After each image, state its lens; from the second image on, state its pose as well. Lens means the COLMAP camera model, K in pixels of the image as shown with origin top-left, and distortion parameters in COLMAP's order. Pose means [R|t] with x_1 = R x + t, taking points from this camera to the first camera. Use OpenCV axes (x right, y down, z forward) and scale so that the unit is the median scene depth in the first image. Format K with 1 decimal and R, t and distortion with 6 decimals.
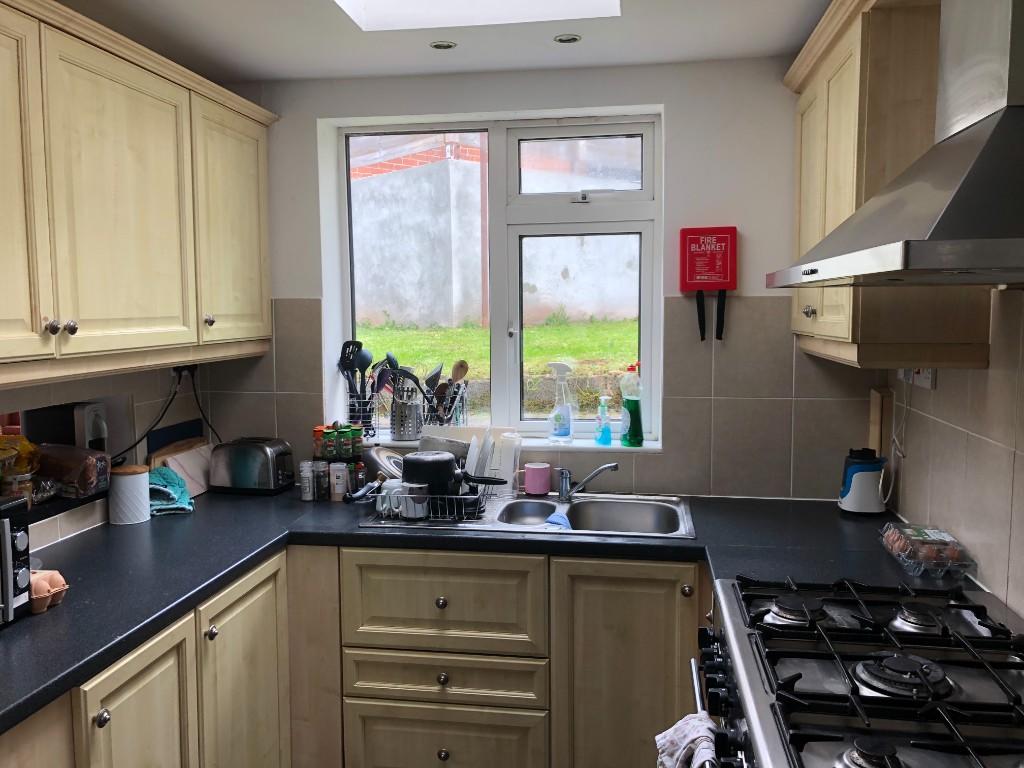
lens RADIAL K [[832.8, 0, 516.0], [0, 832.8, 373.7], [0, 0, 1]] dist [0.051702, -0.058441]
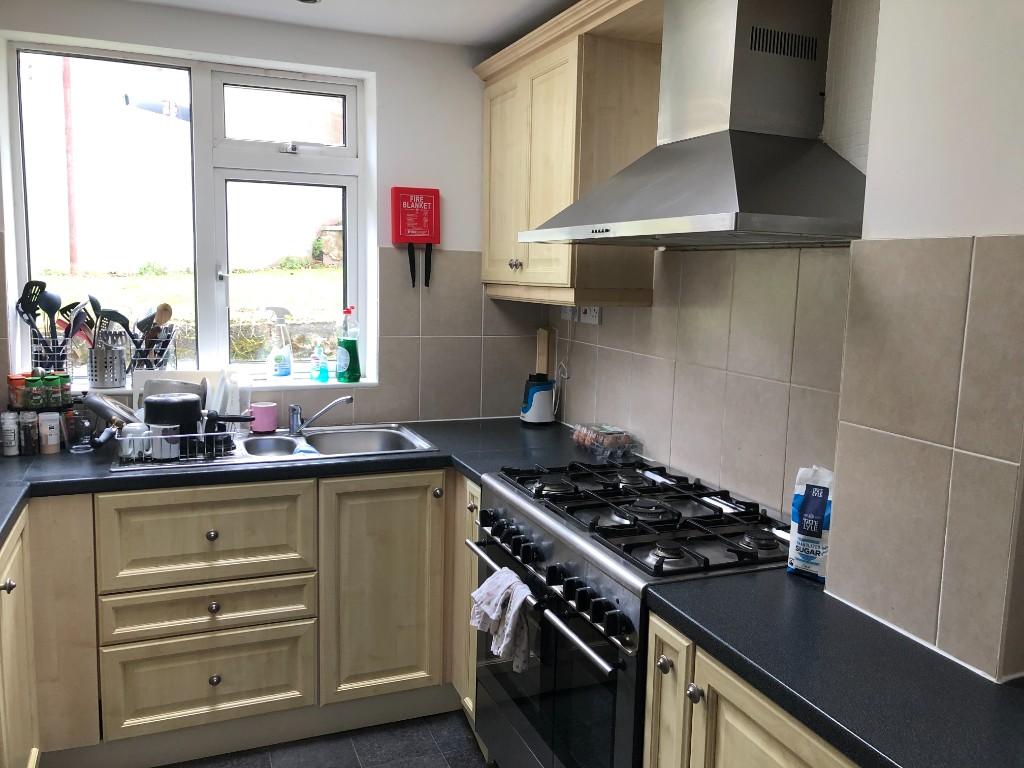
lens RADIAL K [[832.8, 0, 516.0], [0, 832.8, 373.7], [0, 0, 1]] dist [0.051702, -0.058441]
pose [[0.853274, -0.035699, 0.520240, -0.276550], [0.010689, 0.998642, 0.050994, 0.024340], [-0.521354, -0.037951, 0.852496, -0.063683]]
